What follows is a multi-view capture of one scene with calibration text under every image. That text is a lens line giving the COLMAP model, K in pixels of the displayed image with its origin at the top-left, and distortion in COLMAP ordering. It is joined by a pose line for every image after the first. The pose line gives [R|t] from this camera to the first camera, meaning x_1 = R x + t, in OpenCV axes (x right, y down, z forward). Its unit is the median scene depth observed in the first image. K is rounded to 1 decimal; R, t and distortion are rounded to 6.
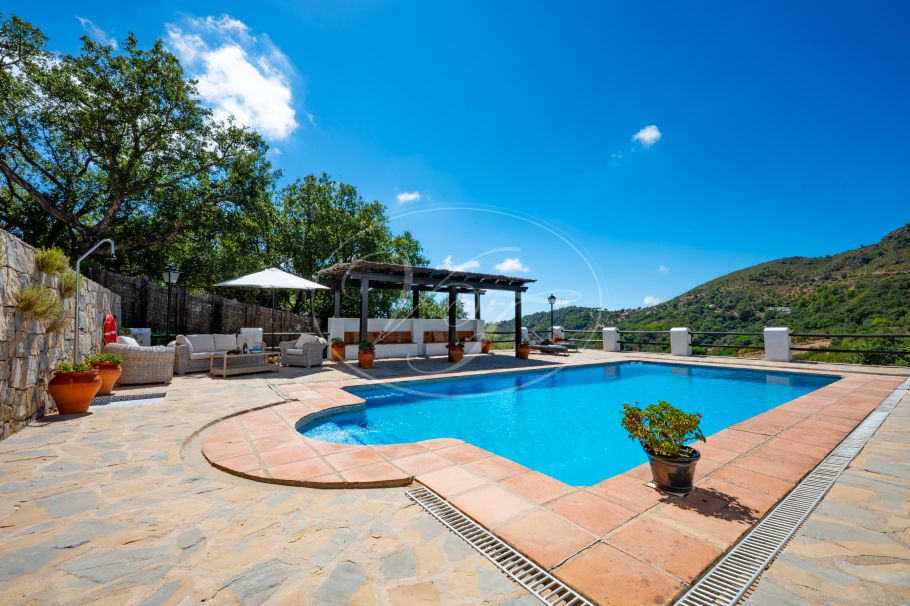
lens RADIAL K [[366.9, 0, 457.7], [0, 366.9, 303.3], [0, 0, 1]] dist [0.001164, 0.000211]
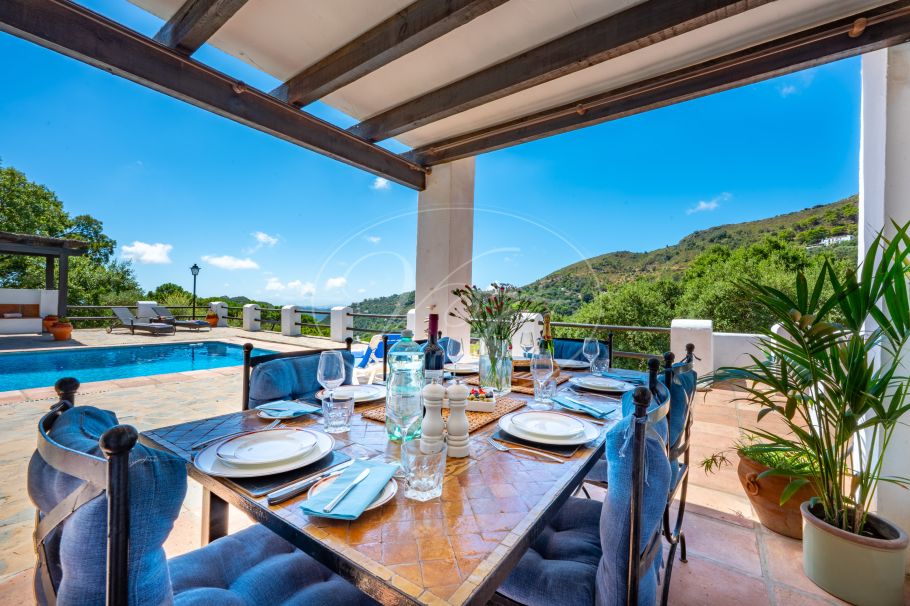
lens RADIAL K [[366.9, 0, 454.1], [0, 366.9, 303.7], [0, 0, 1]] dist [0.001164, 0.000211]
pose [[0.952088, 0.023255, 0.304939, 0.633671], [-0.043267, 0.997318, 0.059031, -0.009319], [-0.302748, -0.069396, 0.950541, -0.016026]]
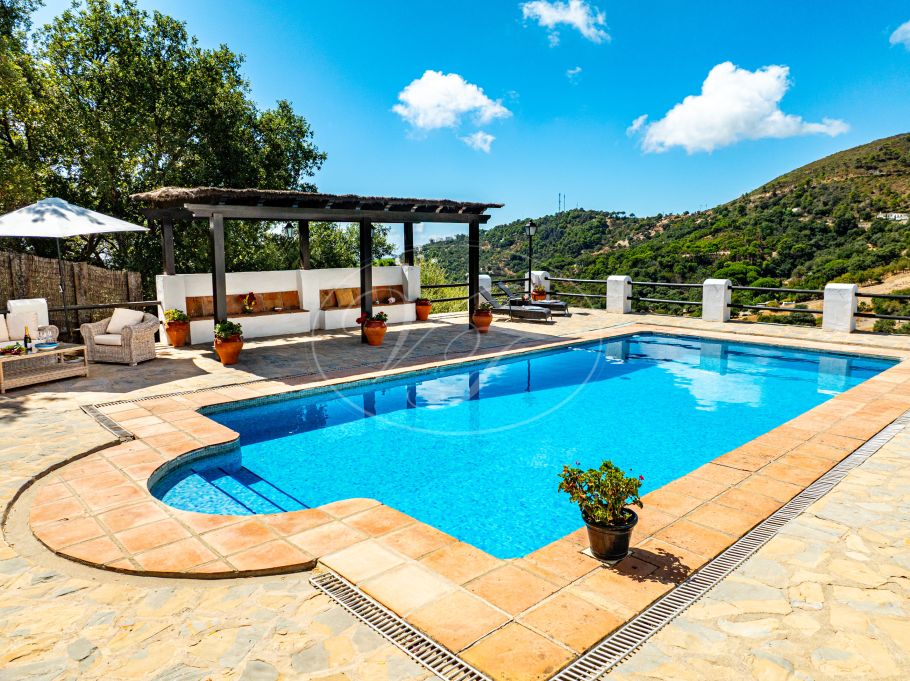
lens RADIAL K [[642.8, 0, 461.2], [0, 642.8, 329.4], [0, 0, 1]] dist [-0.044299, 0.014223]
pose [[0.992136, -0.021665, 0.123277, 0.006371], [-0.002609, 0.981112, 0.193423, -0.055831], [-0.125139, -0.192224, 0.973340, -0.061989]]
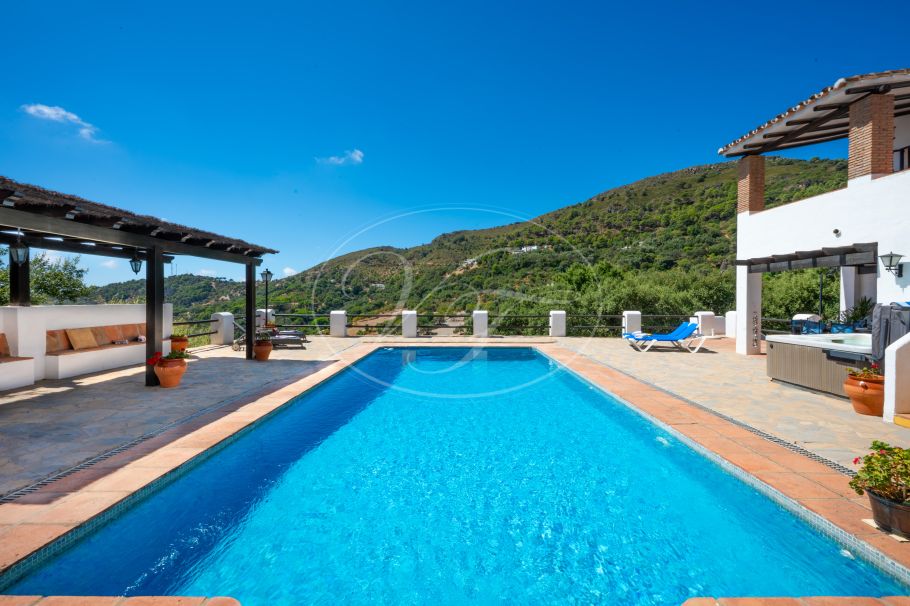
lens RADIAL K [[366.9, 0, 459.8], [0, 366.9, 302.2], [0, 0, 1]] dist [0.001164, 0.000211]
pose [[0.587393, -0.005250, 0.809285, -0.140911], [-0.054332, 0.997467, 0.045906, -0.013022], [-0.807476, -0.070935, 0.585620, 0.225293]]
